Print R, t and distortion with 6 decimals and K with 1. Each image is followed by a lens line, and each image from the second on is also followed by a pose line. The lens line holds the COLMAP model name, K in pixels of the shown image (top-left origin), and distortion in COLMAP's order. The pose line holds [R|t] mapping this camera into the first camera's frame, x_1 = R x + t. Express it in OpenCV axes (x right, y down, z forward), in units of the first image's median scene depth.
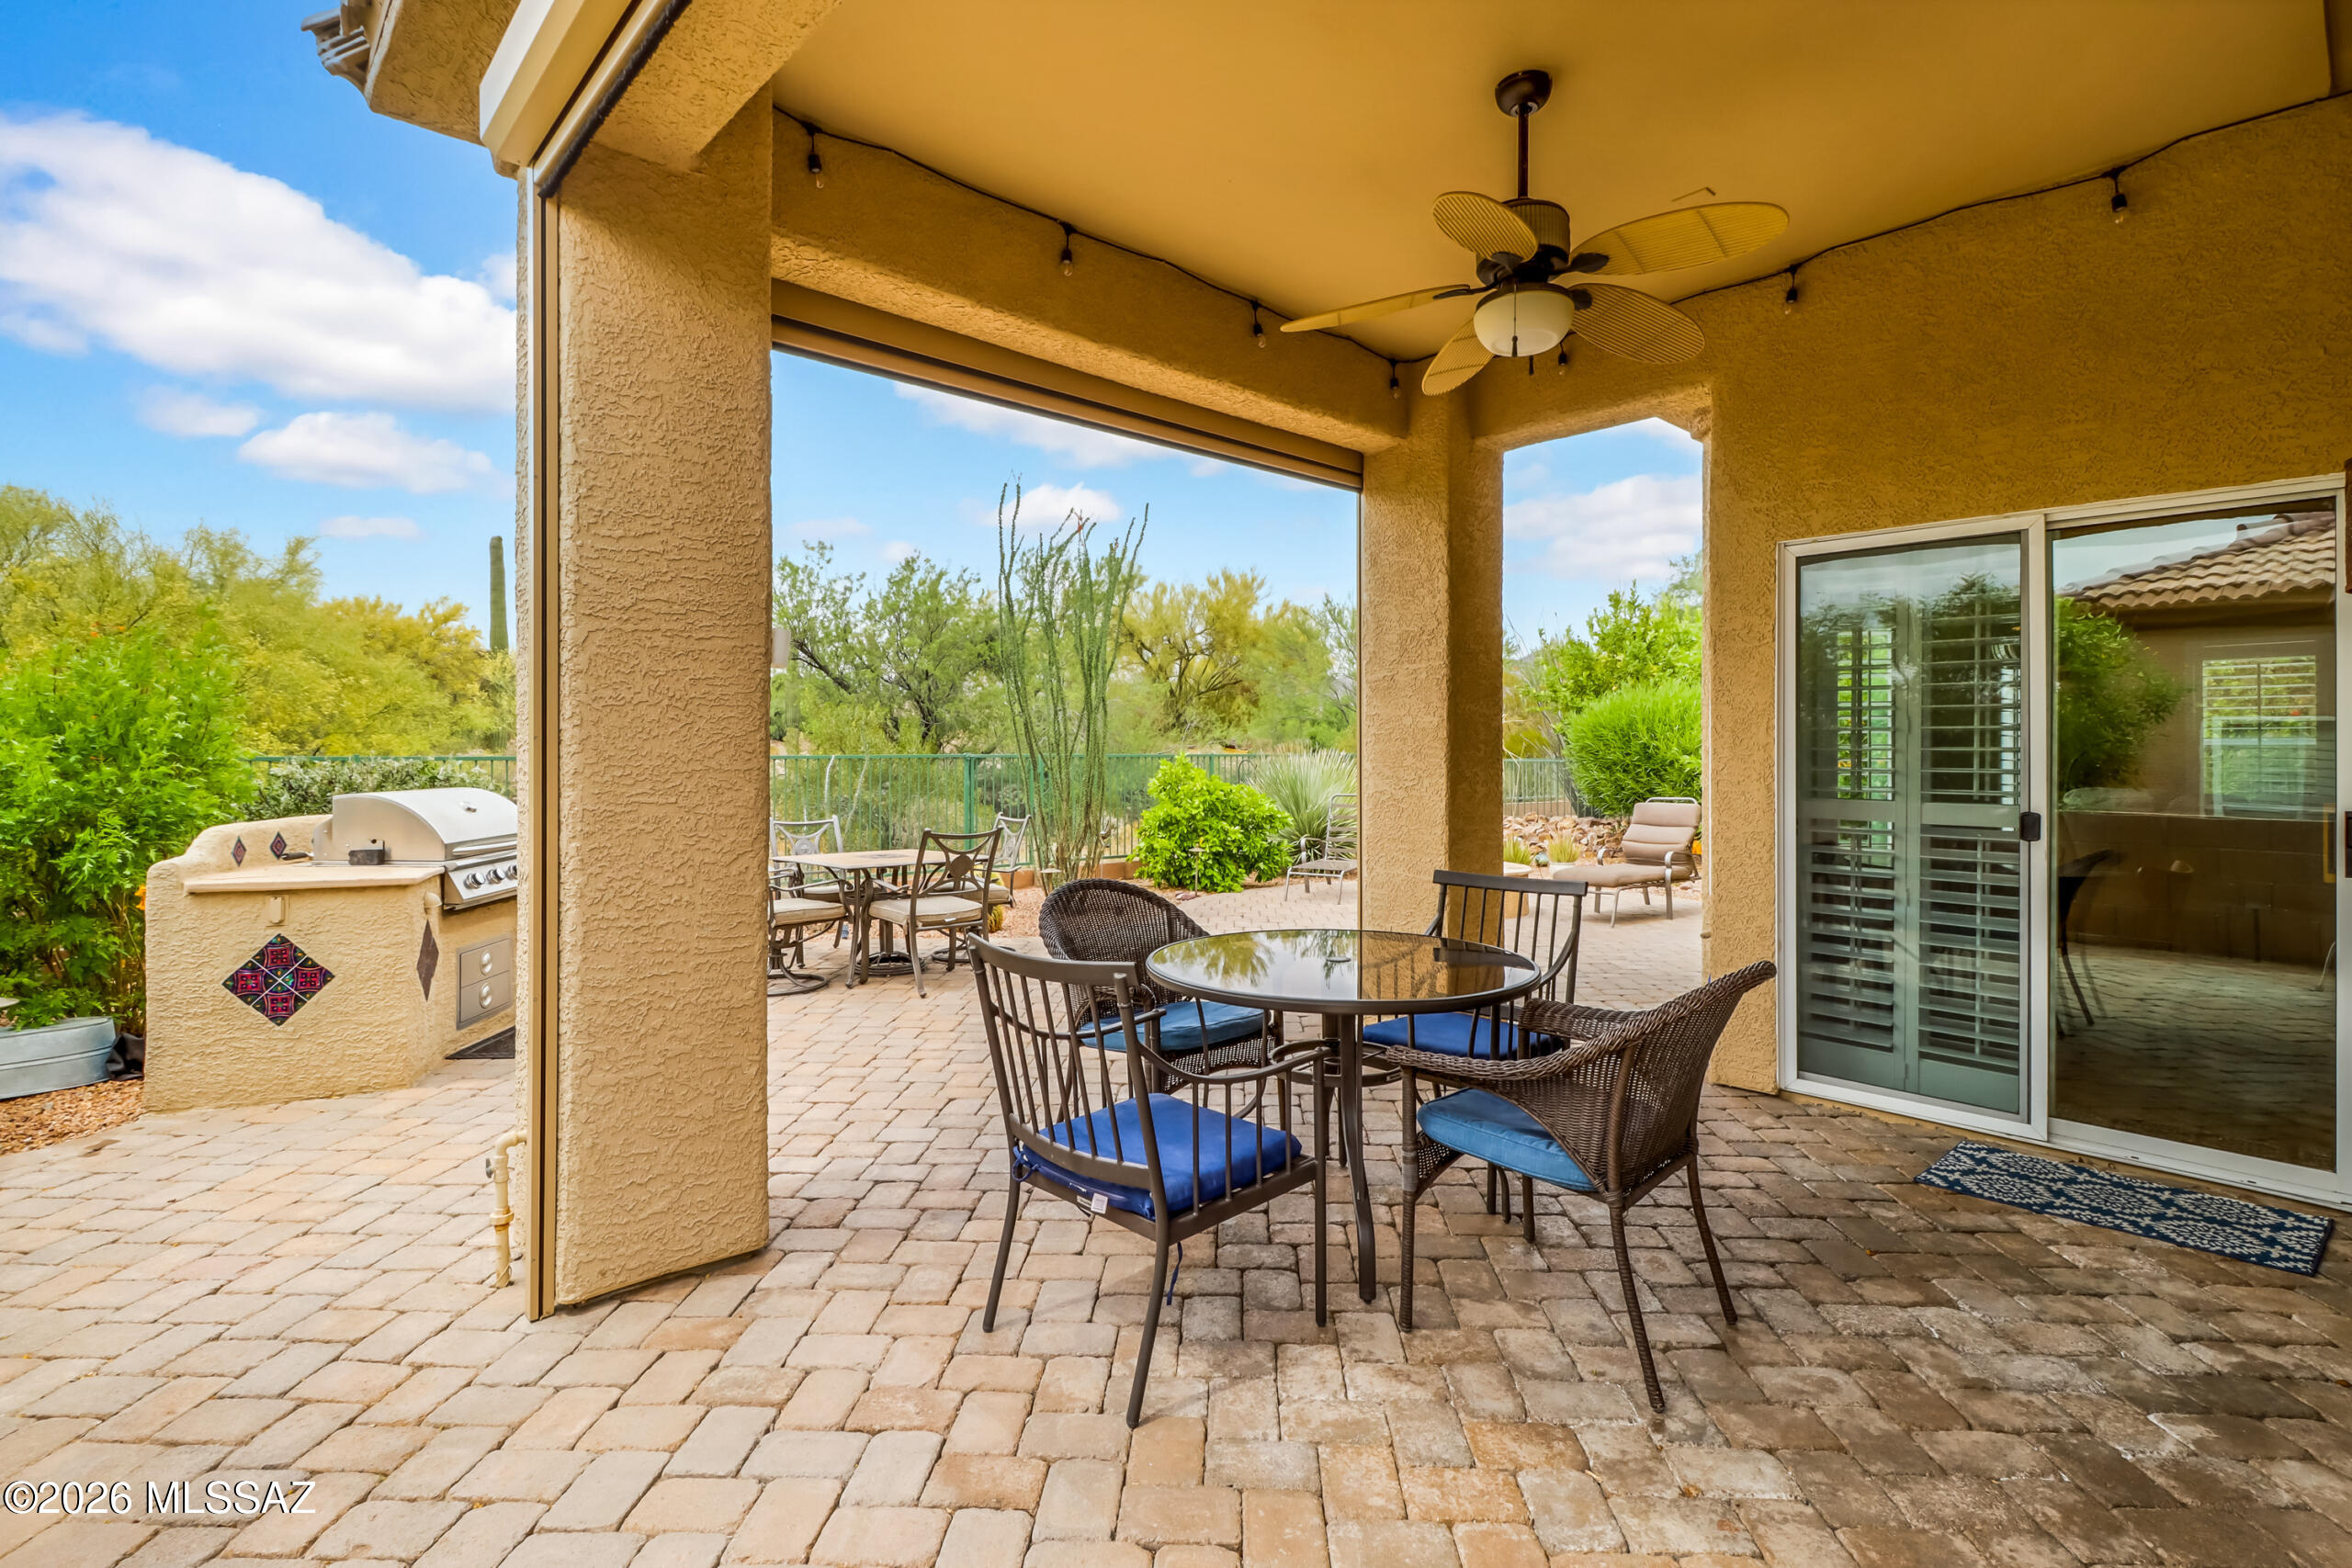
lens RADIAL K [[1142.6, 0, 1181.2], [0, 1142.6, 733.9], [0, 0, 1]] dist [-0.002427, -0.000834]
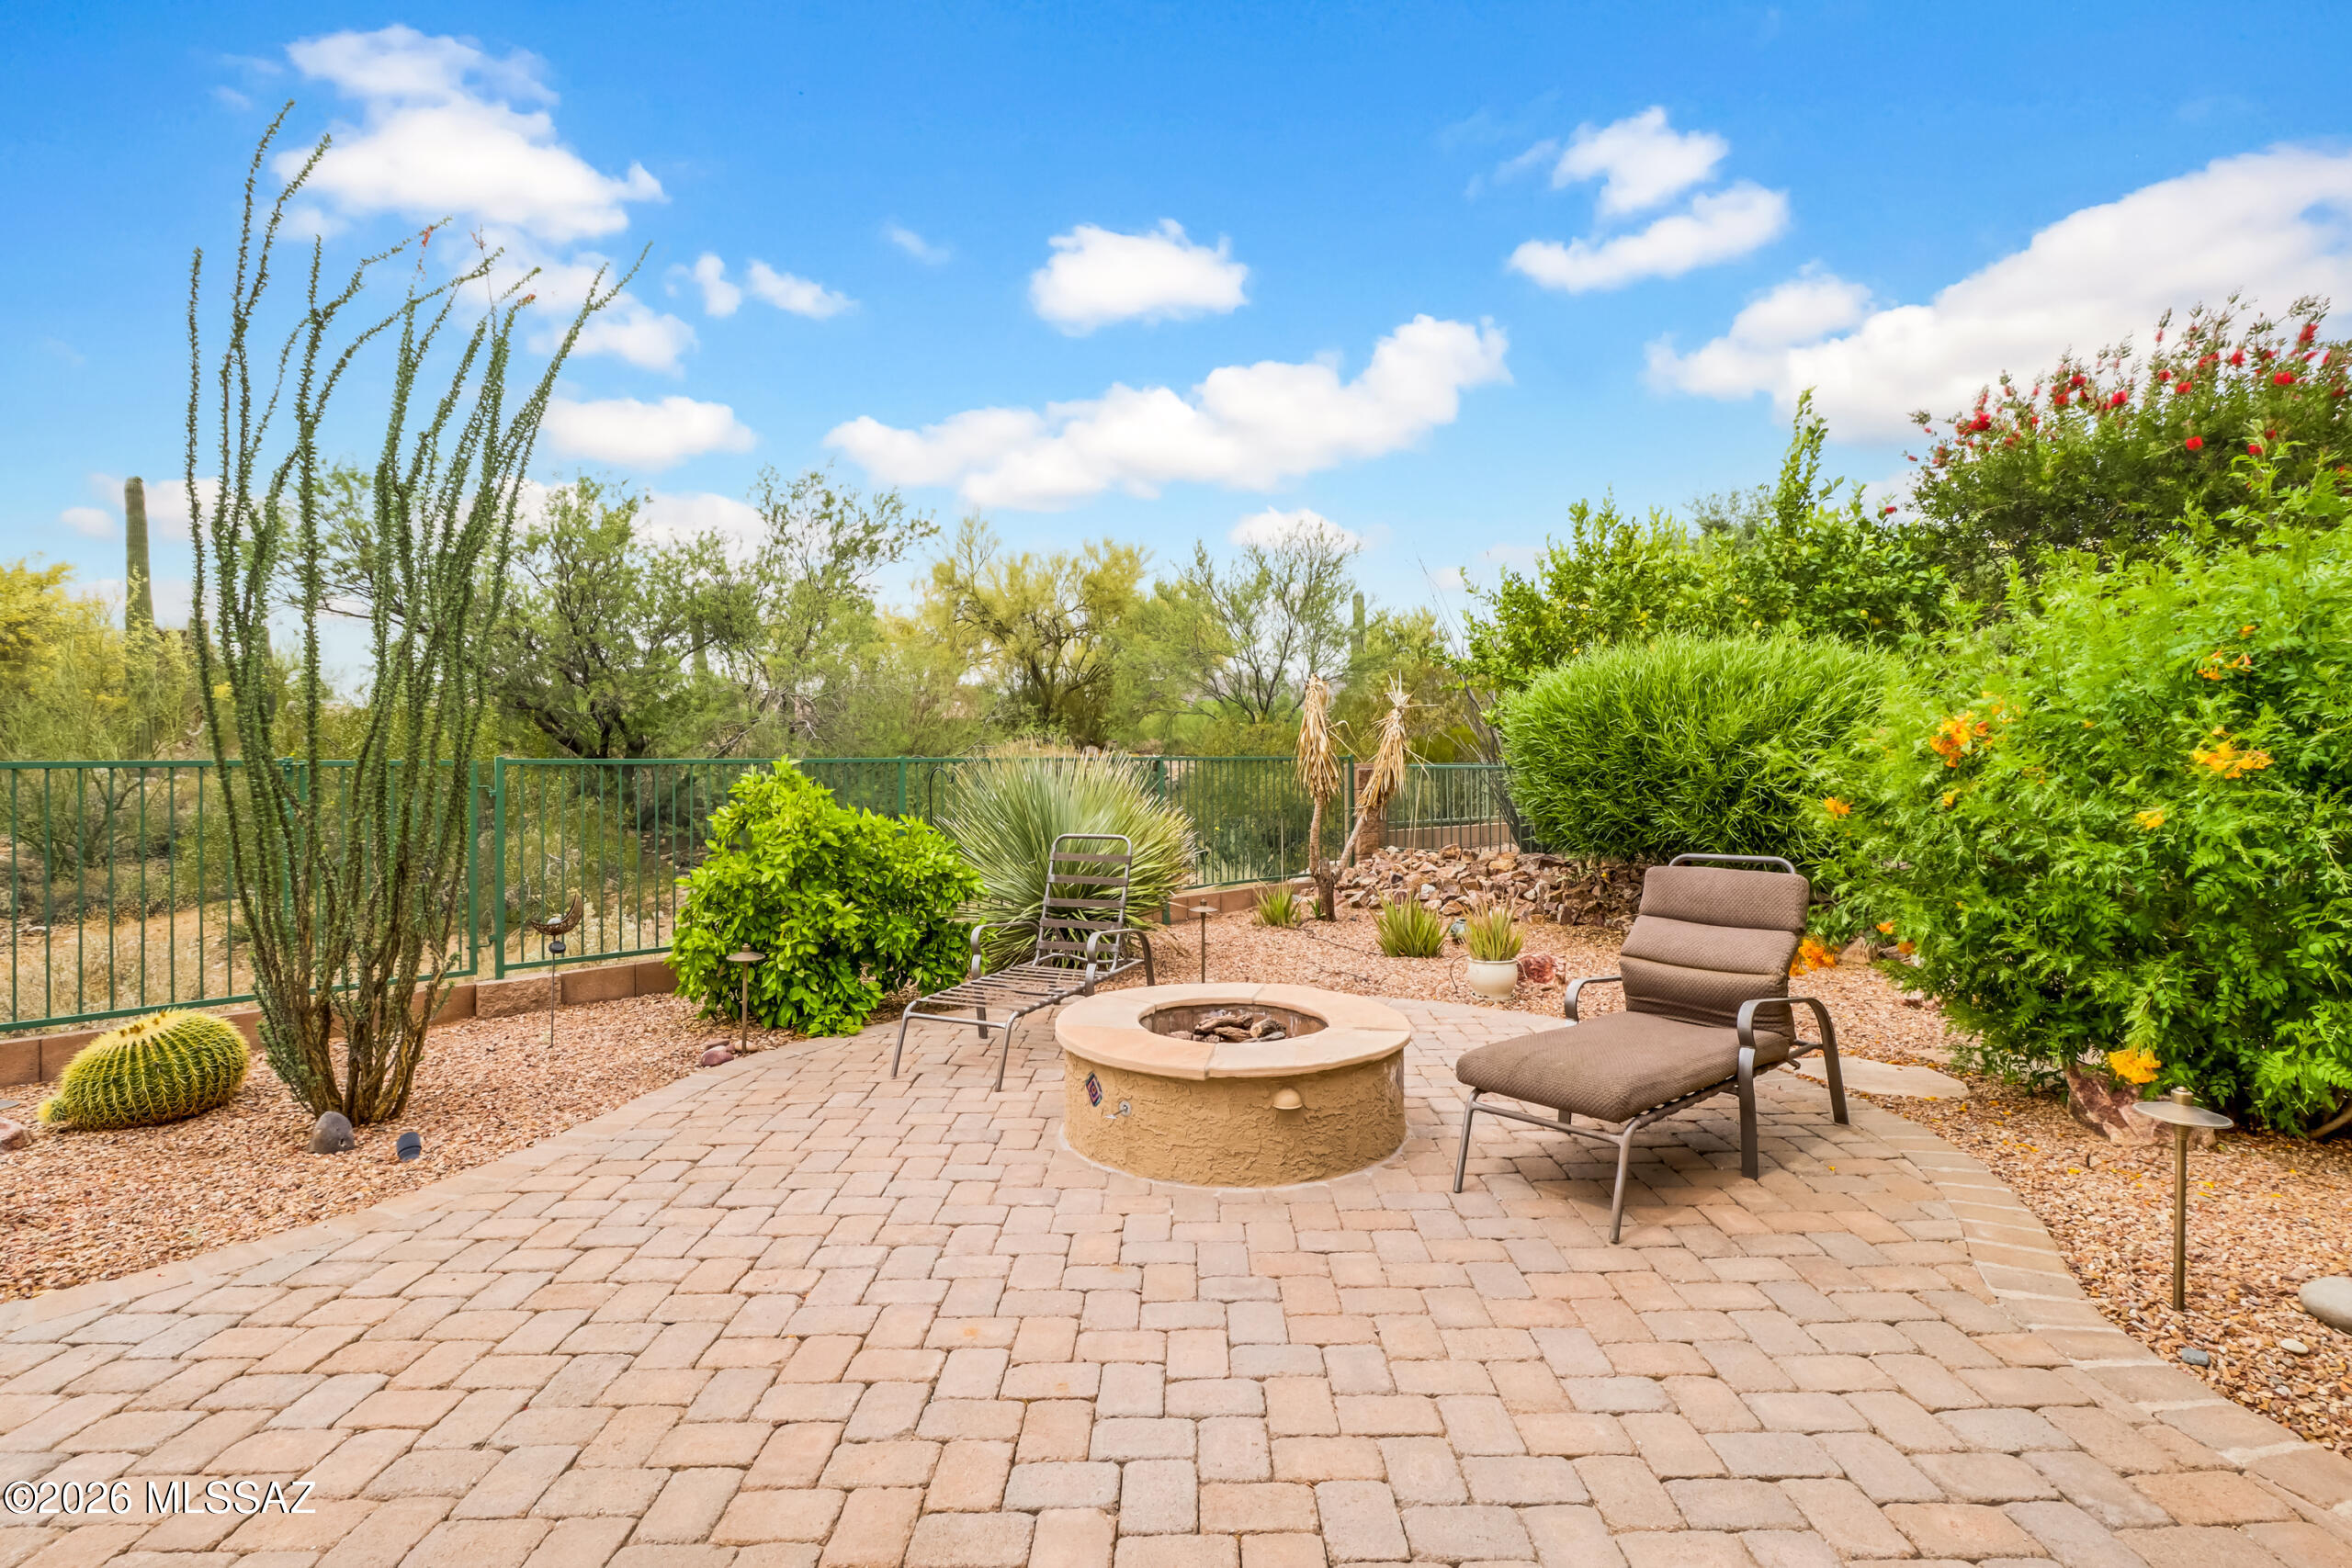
lens RADIAL K [[1142.6, 0, 1181.2], [0, 1142.6, 733.9], [0, 0, 1]] dist [-0.002427, -0.000834]
pose [[0.998992, -0.002303, 0.044820, 0.132353], [0.002375, 0.999996, -0.001543, 0.006028], [-0.044816, 0.001648, 0.998994, 0.378650]]
